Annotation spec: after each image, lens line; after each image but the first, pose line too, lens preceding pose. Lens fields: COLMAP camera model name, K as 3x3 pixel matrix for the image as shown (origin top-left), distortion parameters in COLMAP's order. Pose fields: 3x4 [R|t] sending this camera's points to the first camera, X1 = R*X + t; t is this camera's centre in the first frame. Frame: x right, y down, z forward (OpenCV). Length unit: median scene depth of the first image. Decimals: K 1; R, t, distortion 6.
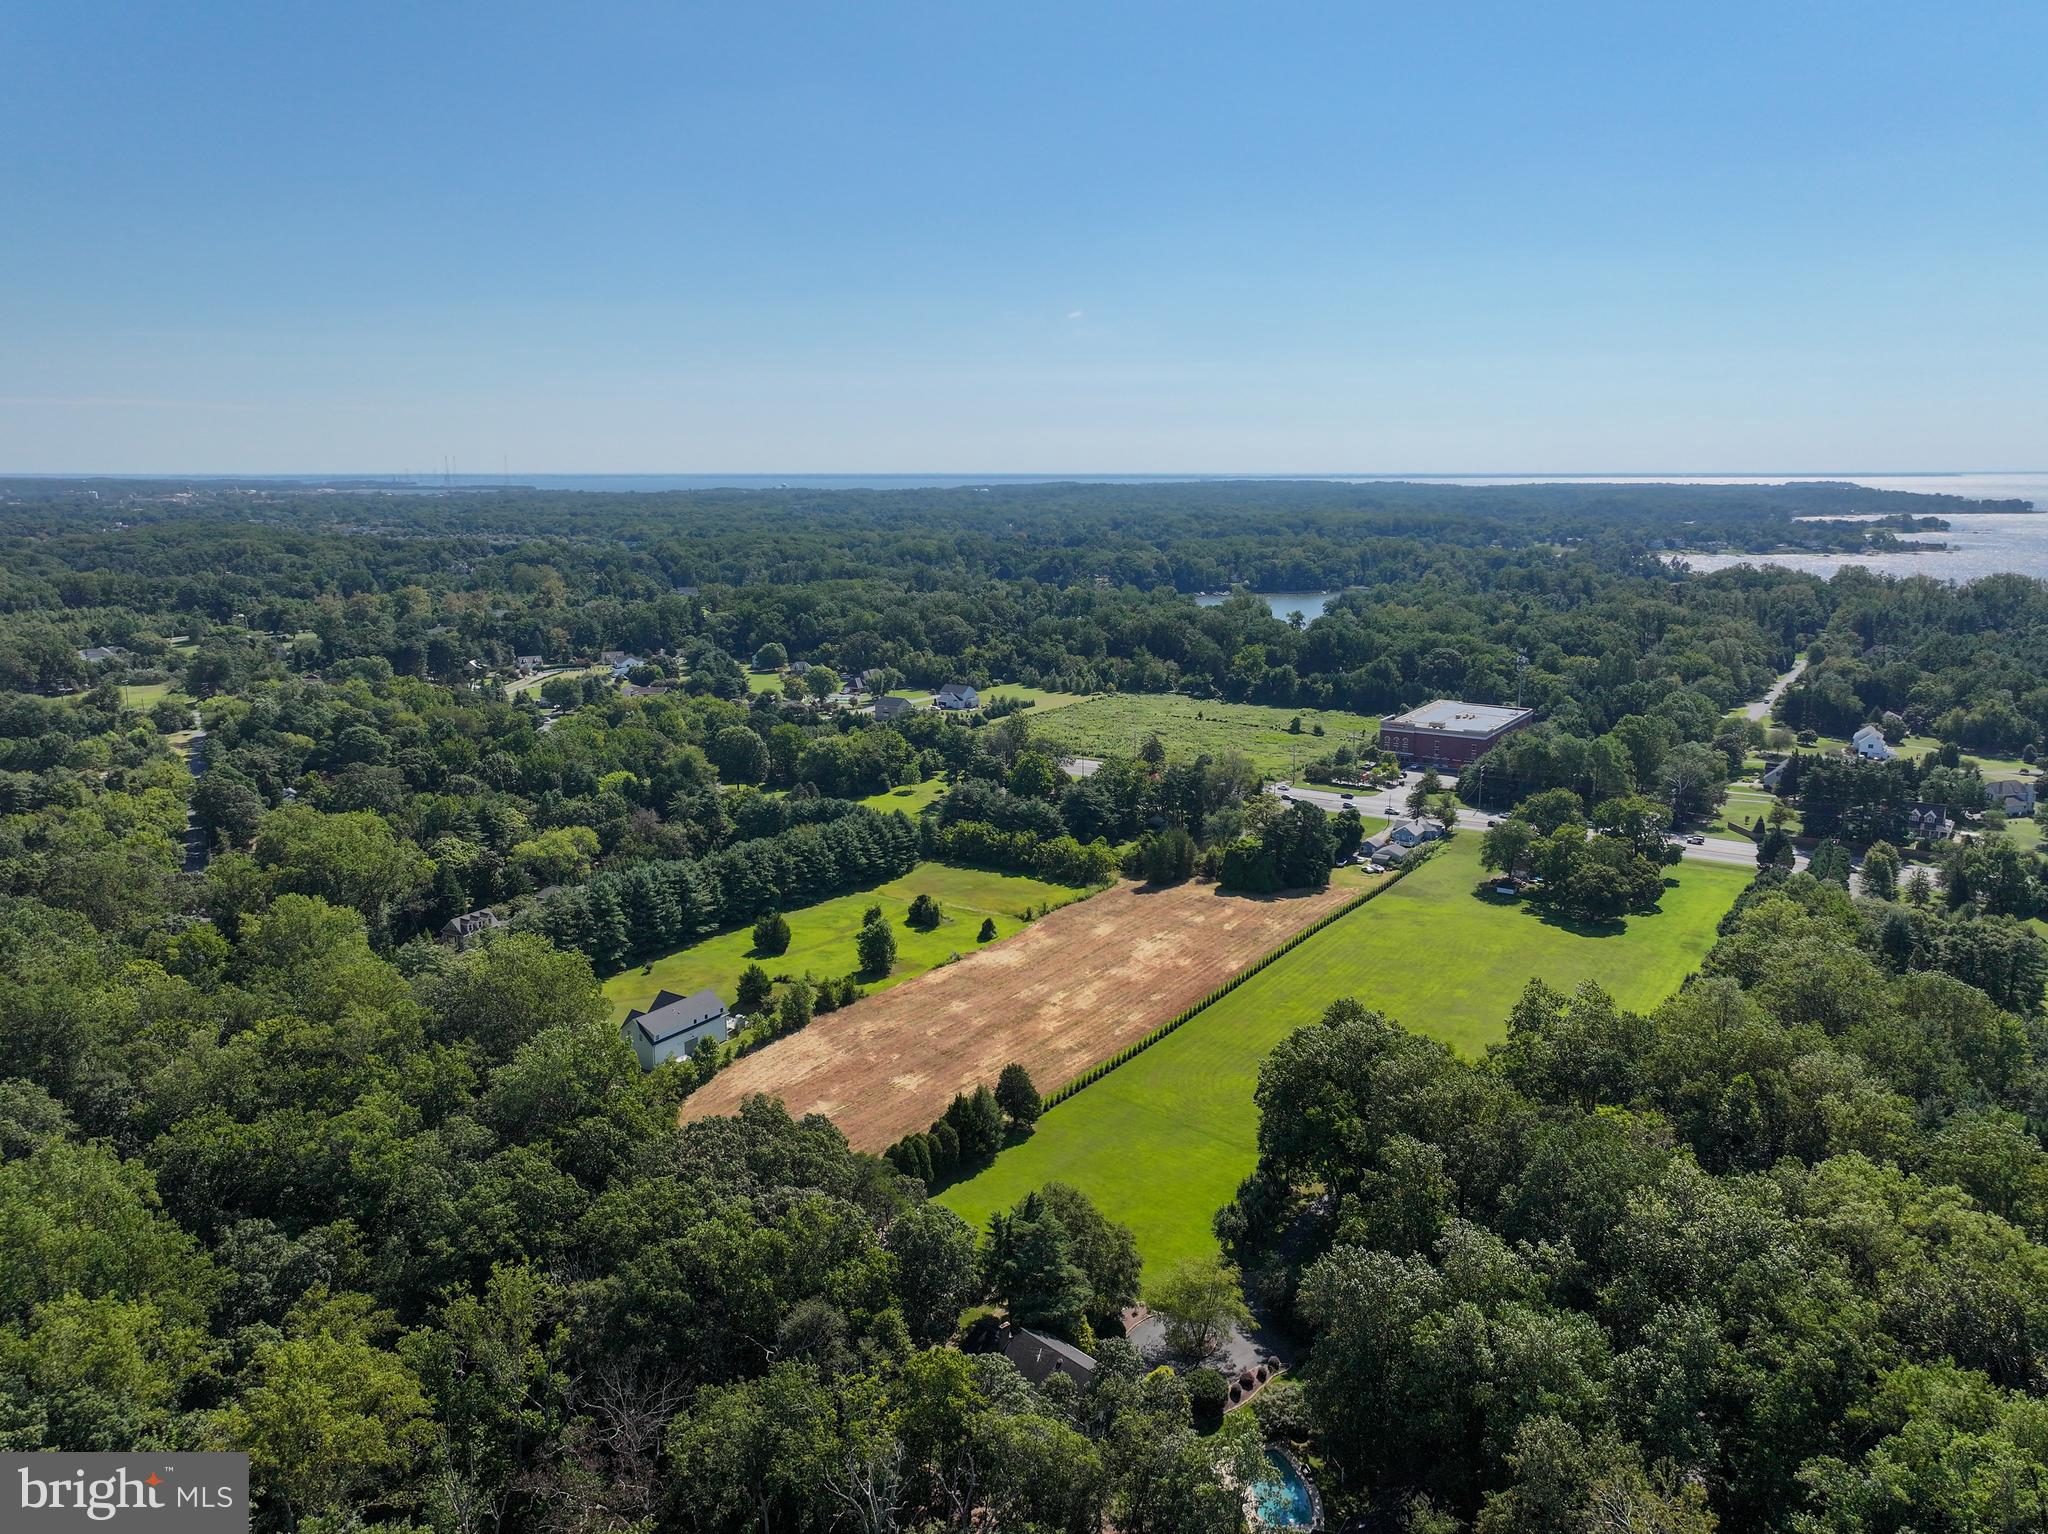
lens RADIAL K [[1432.6, 0, 1030.0], [0, 1432.6, 764.0], [0, 0, 1]] dist [0.005470, 0.011804]
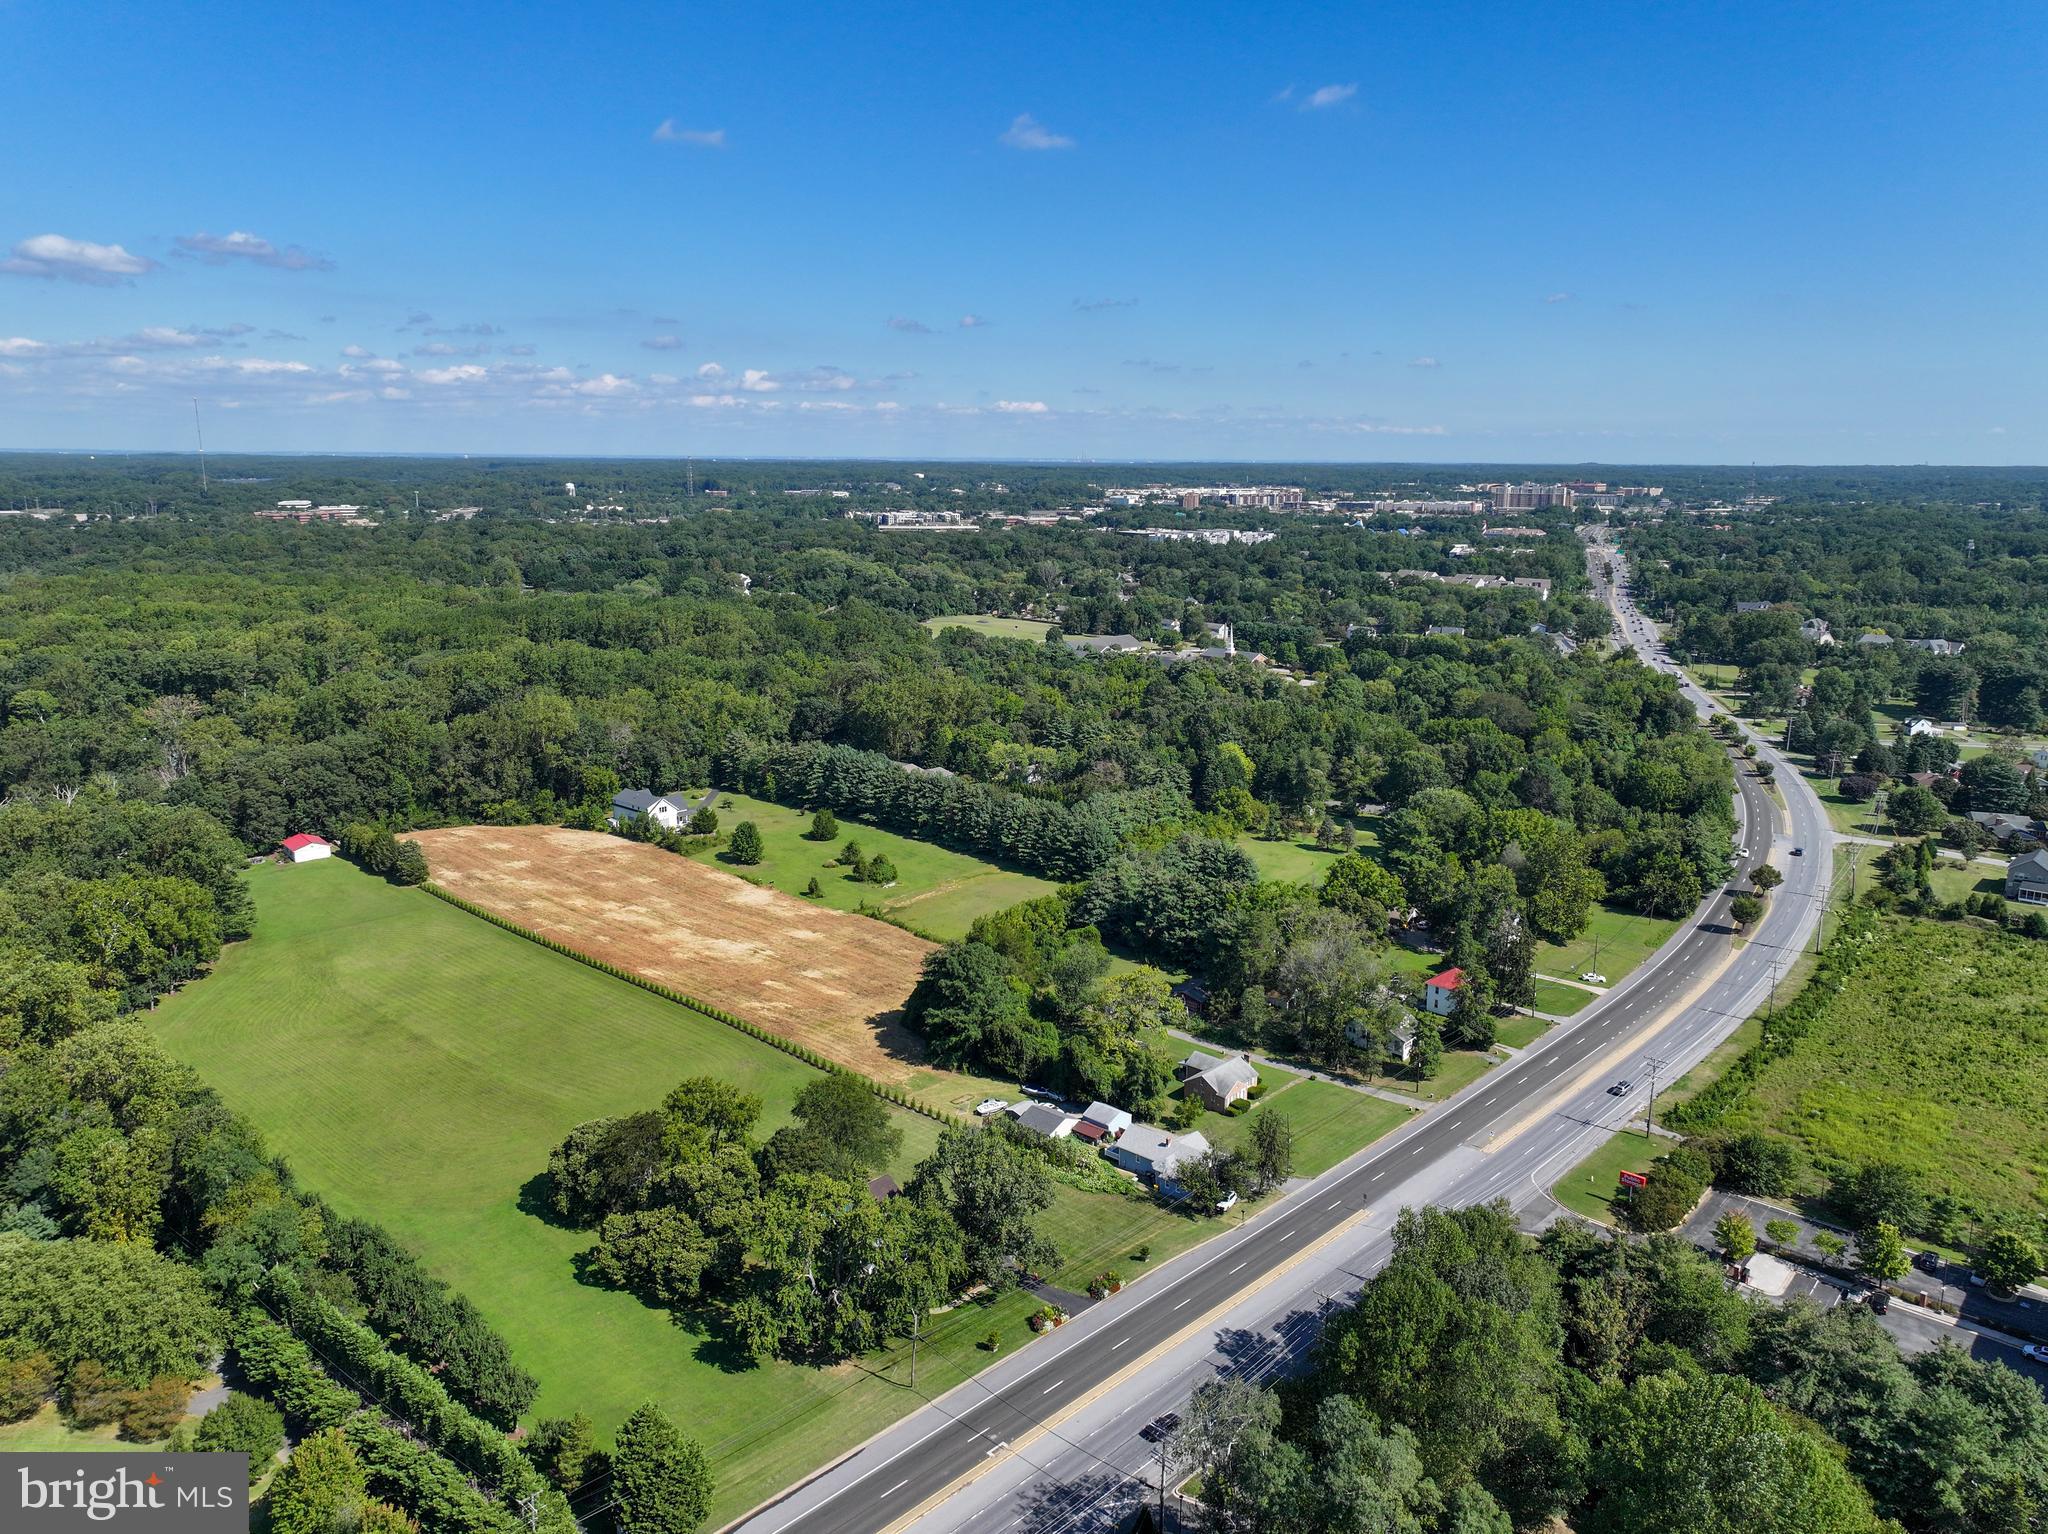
lens RADIAL K [[1432.6, 0, 1024.8], [0, 1432.6, 763.5], [0, 0, 1]] dist [0.005470, 0.011804]
pose [[-0.148164, 0.212221, -0.965924, 0.540035], [-0.200456, 0.949986, 0.239468, -0.144936], [0.968434, 0.229106, -0.098213, 0.710429]]
